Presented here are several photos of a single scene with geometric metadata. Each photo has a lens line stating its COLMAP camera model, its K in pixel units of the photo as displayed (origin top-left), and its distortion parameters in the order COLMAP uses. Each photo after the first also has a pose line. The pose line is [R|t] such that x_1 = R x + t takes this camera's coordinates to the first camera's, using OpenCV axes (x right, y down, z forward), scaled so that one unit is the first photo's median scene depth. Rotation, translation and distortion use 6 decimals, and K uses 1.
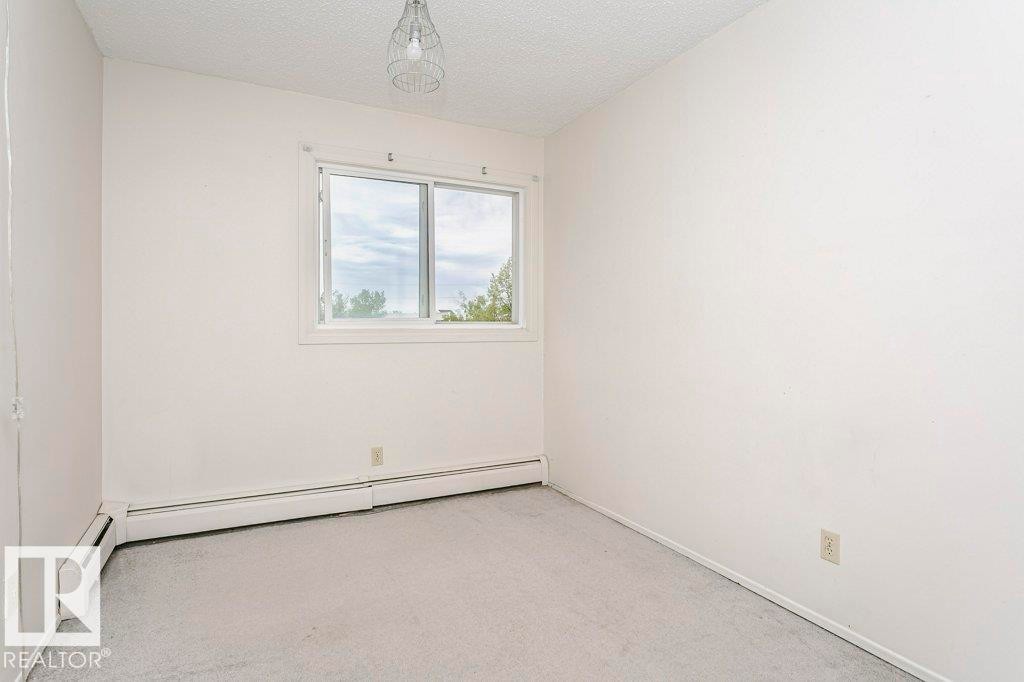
lens RADIAL K [[536.0, 0, 508.4], [0, 536.0, 323.4], [0, 0, 1]] dist [-0.003573, -0.000228]
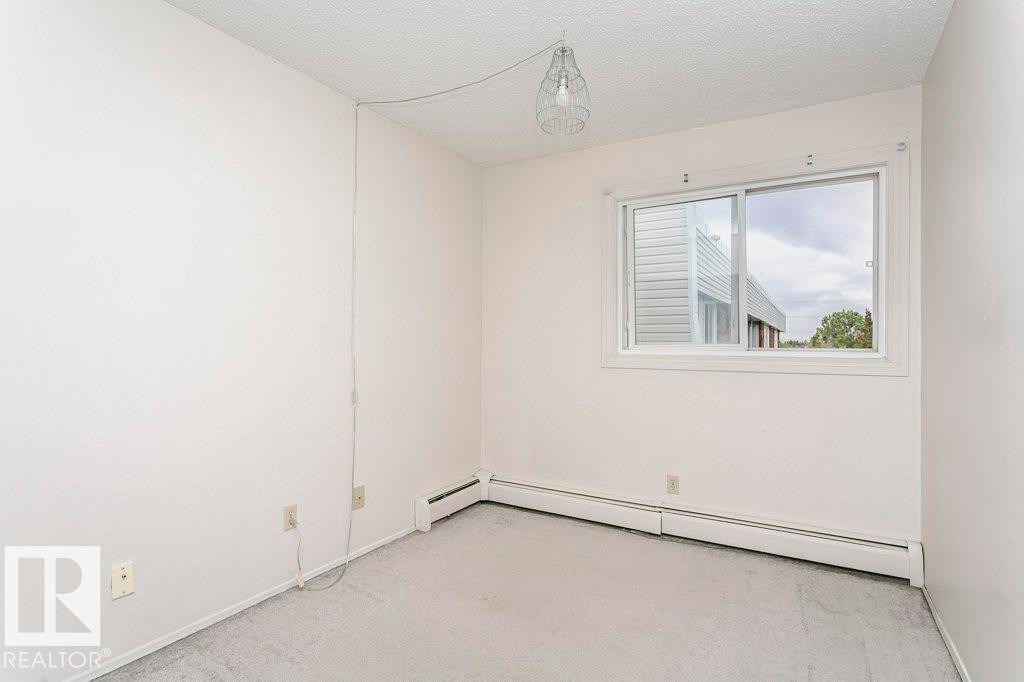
lens RADIAL K [[532.8, 0, 508.7], [0, 532.8, 338.9], [0, 0, 1]] dist [-0.000863, 0.001886]
pose [[0.538923, -0.009060, -0.842307, 0.416925], [-0.007485, 0.999851, -0.015544, -0.001612], [0.842322, 0.014681, 0.538775, 0.214106]]
